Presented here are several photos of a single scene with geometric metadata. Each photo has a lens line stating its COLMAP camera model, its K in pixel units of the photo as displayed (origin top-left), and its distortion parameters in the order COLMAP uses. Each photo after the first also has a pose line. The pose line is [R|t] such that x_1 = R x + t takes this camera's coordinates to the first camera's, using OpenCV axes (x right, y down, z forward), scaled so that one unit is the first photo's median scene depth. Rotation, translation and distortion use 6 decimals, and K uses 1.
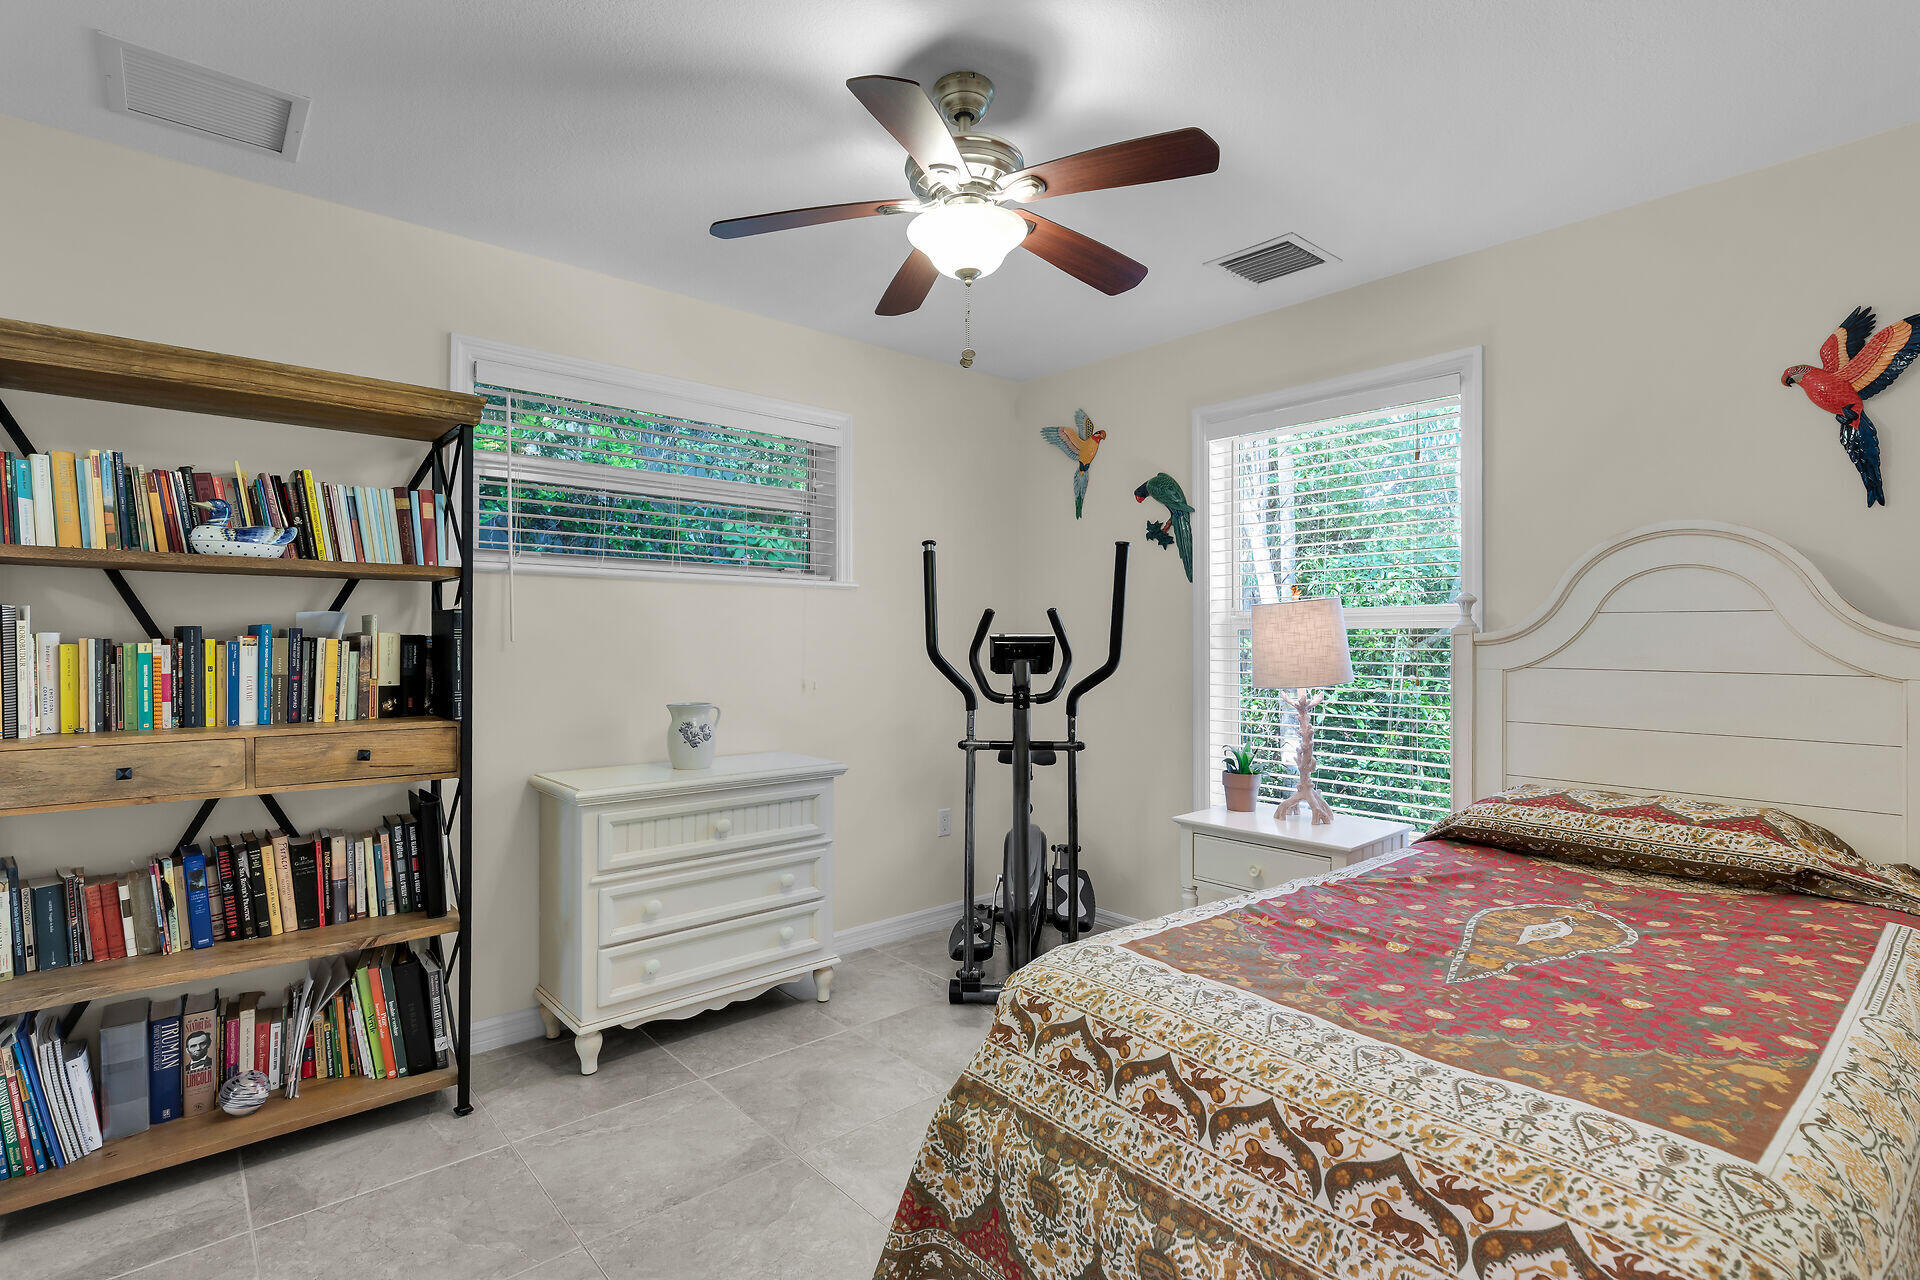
lens RADIAL K [[922.6, 0, 949.4], [0, 922.6, 635.4], [0, 0, 1]] dist [-0.005974, 0.003312]
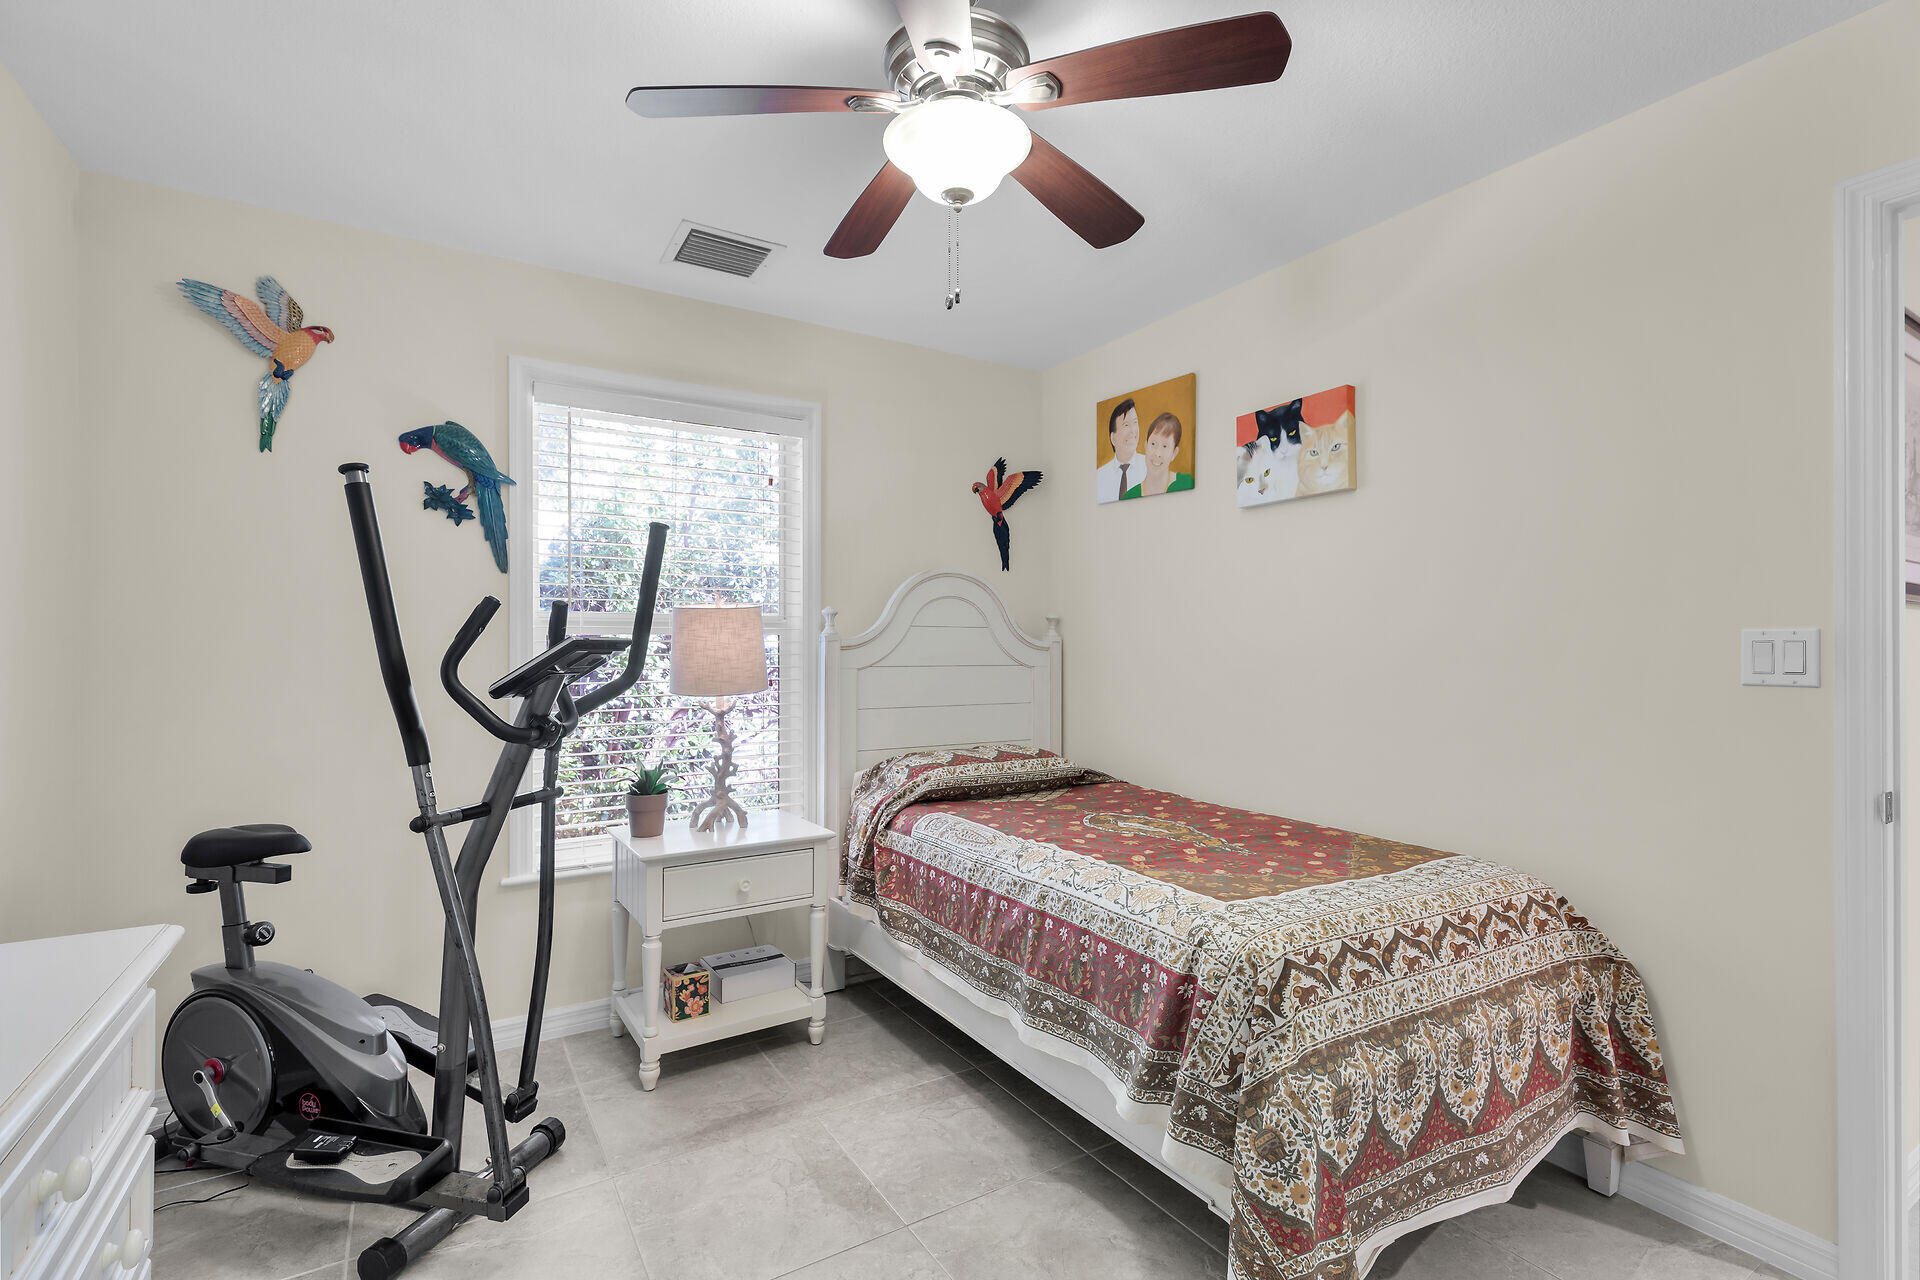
lens RADIAL K [[878.7, 0, 950.0], [0, 878.7, 650.4], [0, 0, 1]] dist [0.003864, -0.000825]
pose [[0.154284, -0.008063, 0.987994, -0.687808], [-0.004860, 0.999948, 0.008919, 0.000641], [-0.988015, -0.006177, 0.154237, 0.815884]]
